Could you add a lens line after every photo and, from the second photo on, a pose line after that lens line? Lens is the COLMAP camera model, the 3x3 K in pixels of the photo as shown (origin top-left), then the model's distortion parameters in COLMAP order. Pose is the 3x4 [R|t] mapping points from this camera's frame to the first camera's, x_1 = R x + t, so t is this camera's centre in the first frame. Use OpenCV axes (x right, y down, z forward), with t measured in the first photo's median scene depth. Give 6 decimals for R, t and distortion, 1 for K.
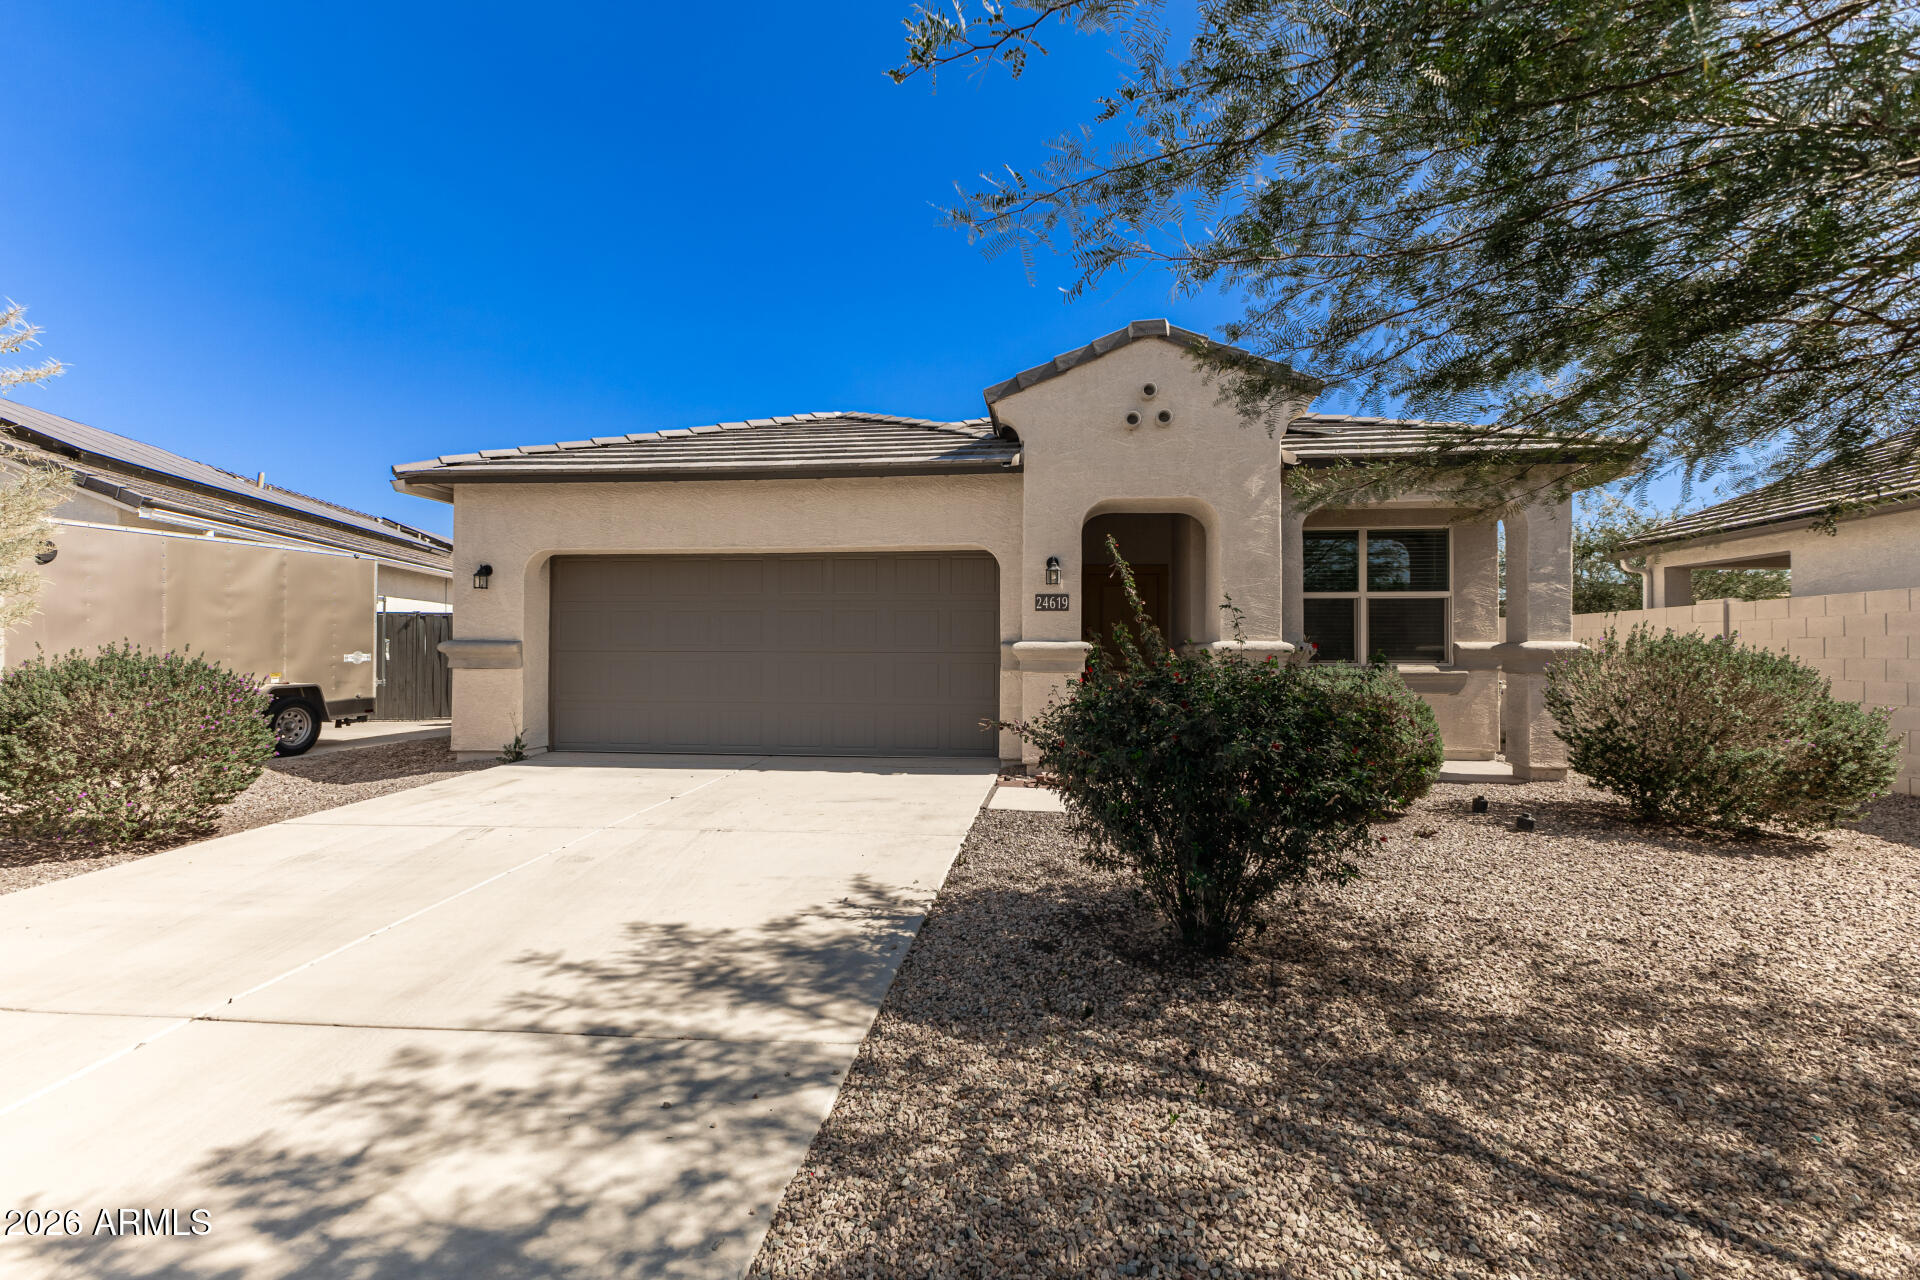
lens RADIAL K [[835.6, 0, 965.5], [0, 835.6, 637.3], [0, 0, 1]] dist [0.018325, -0.003880]
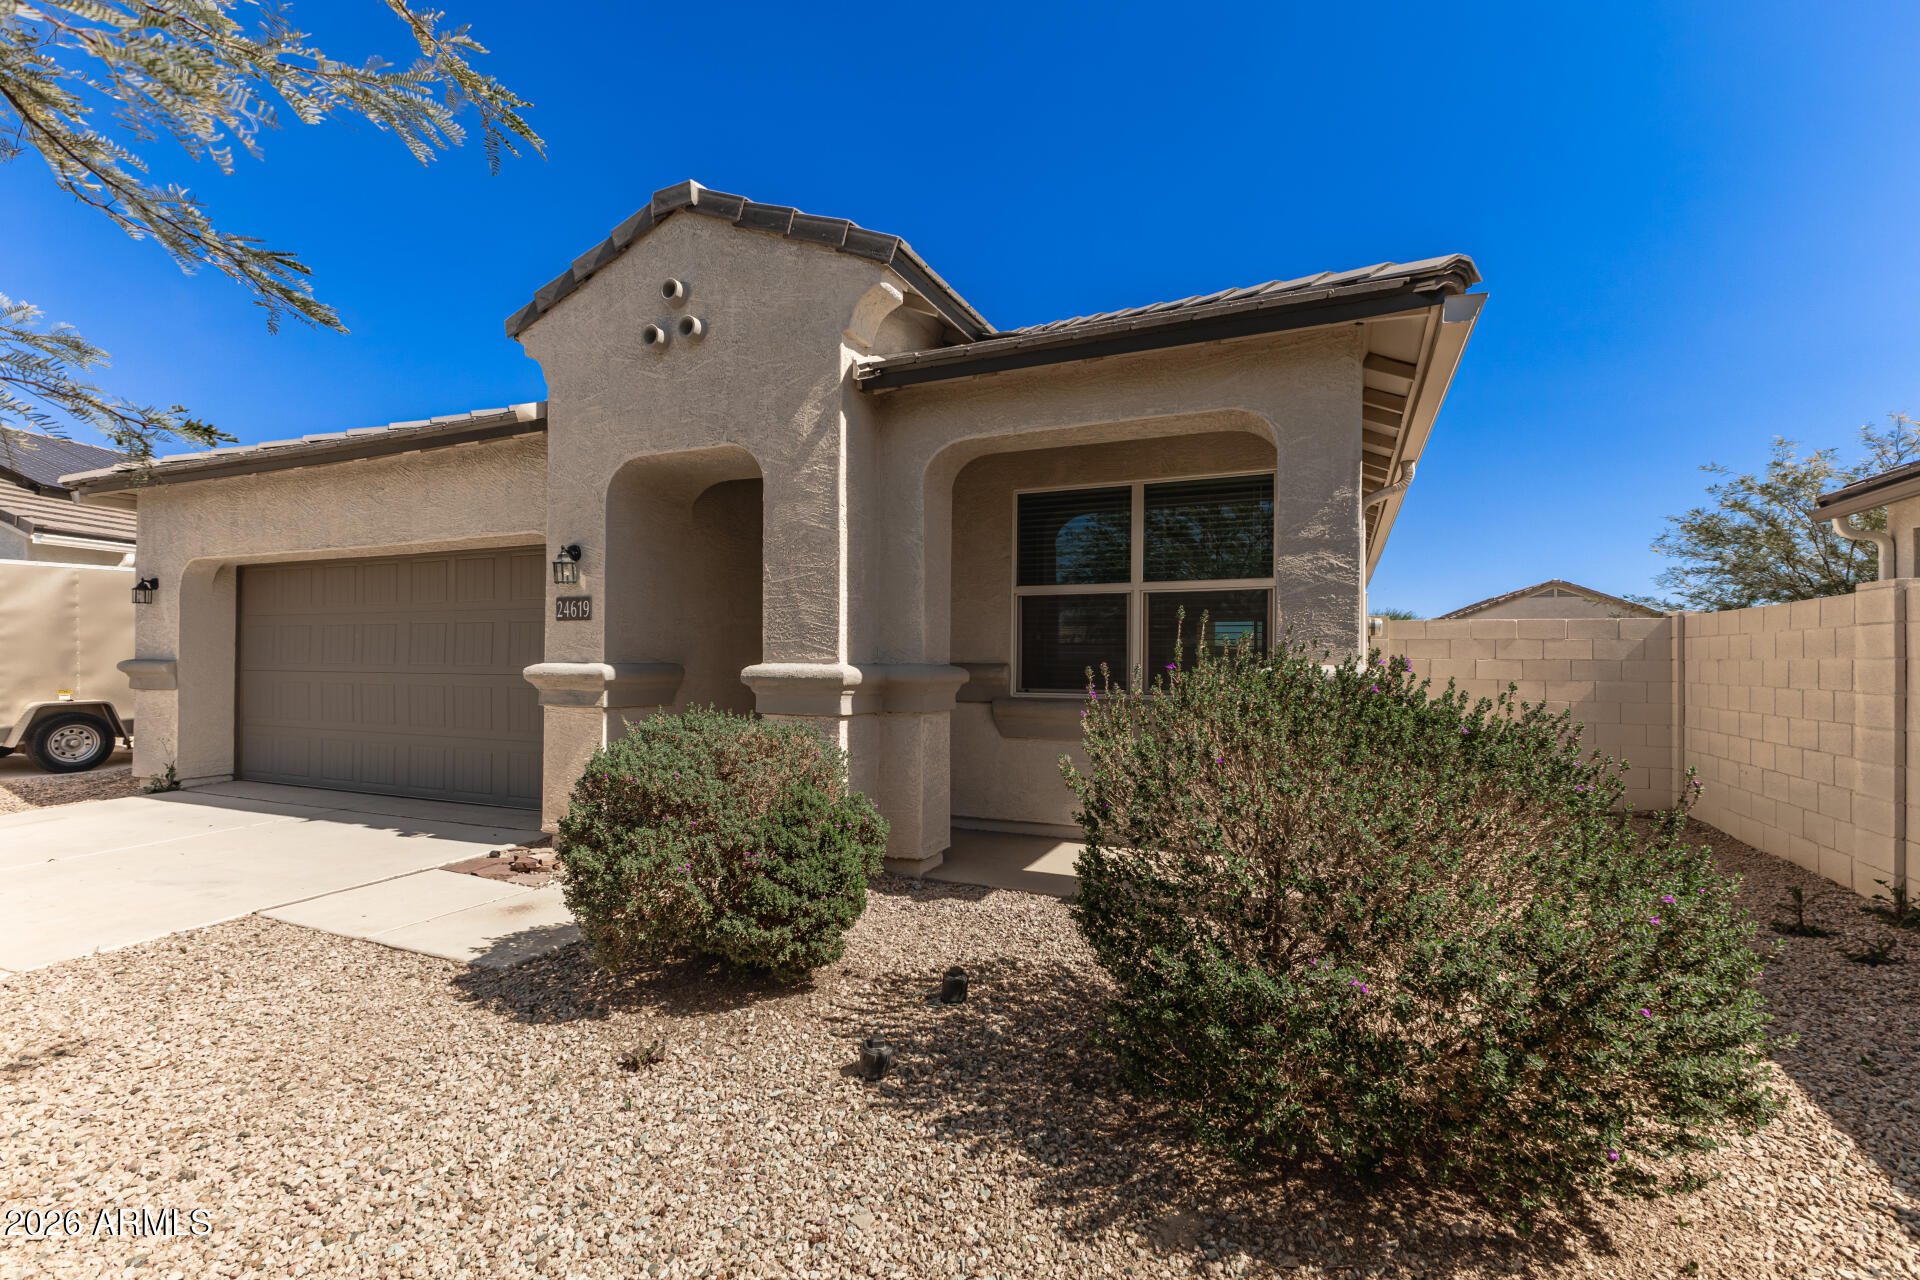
lens RADIAL K [[835.6, 0, 960.1], [0, 835.6, 640.6], [0, 0, 1]] dist [0.018325, -0.003880]
pose [[0.955746, -0.006103, -0.294130, 0.602049], [0.005322, 0.999980, -0.003454, -0.009741], [0.294146, 0.001736, 0.955759, 0.399675]]
